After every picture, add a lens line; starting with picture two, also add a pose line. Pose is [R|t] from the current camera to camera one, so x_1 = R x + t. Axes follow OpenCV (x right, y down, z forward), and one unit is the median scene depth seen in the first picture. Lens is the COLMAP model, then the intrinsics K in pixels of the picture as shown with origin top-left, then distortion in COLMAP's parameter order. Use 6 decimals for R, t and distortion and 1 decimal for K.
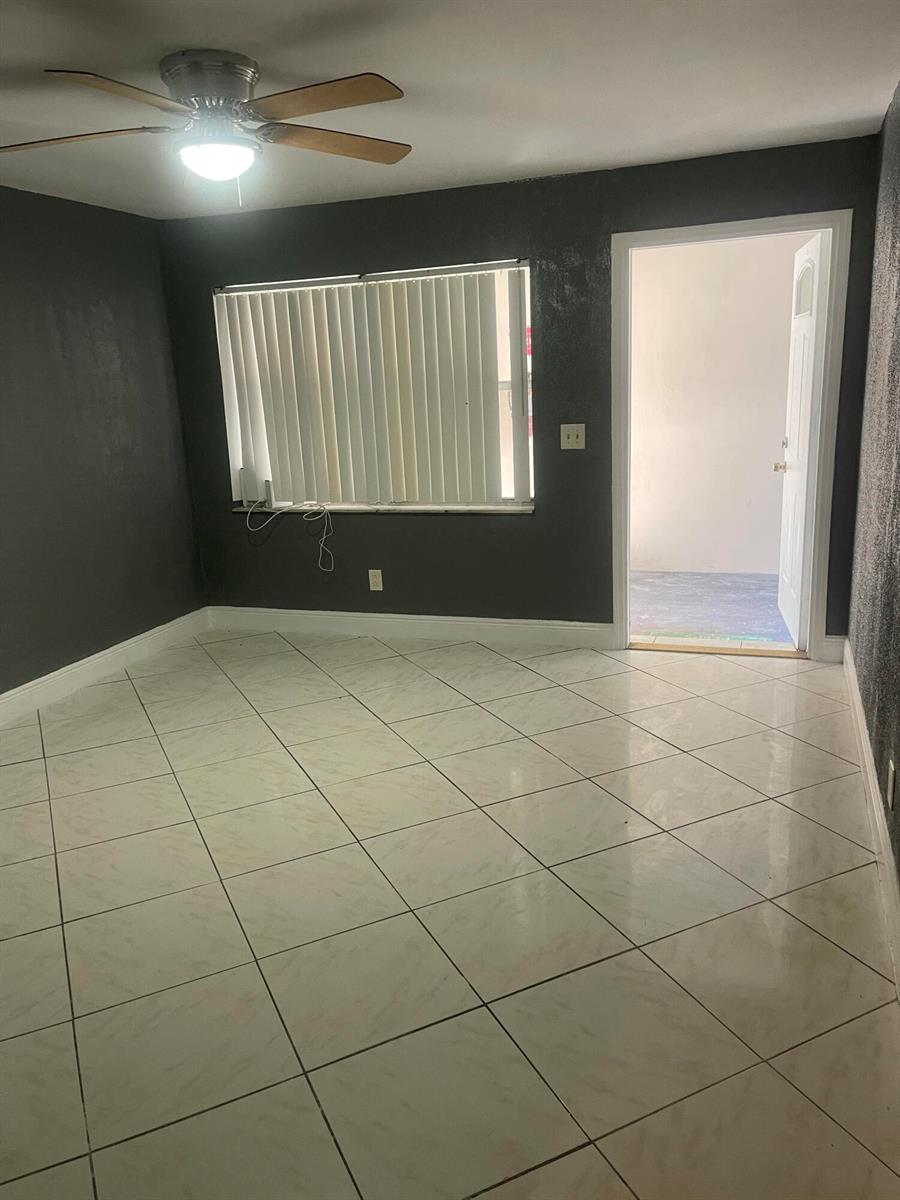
lens RADIAL K [[872.4, 0, 457.8], [0, 872.4, 603.7], [0, 0, 1]] dist [0.063433, -0.073931]
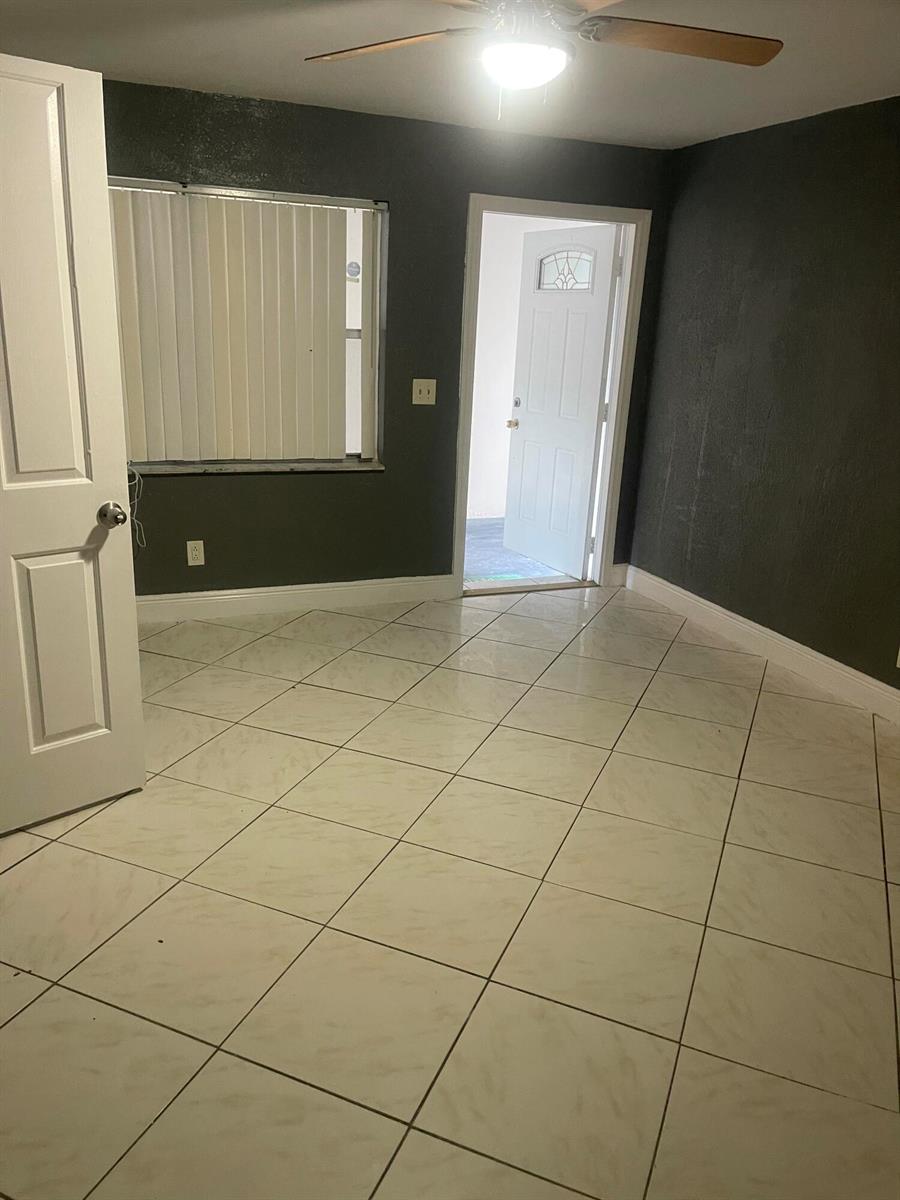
lens RADIAL K [[872.4, 0, 446.8], [0, 872.4, 604.0], [0, 0, 1]] dist [0.063433, -0.073931]
pose [[0.761774, -0.123945, 0.635876, -0.509776], [0.088005, 0.992228, 0.087975, -0.035215], [-0.641837, -0.011057, 0.766761, 0.208284]]
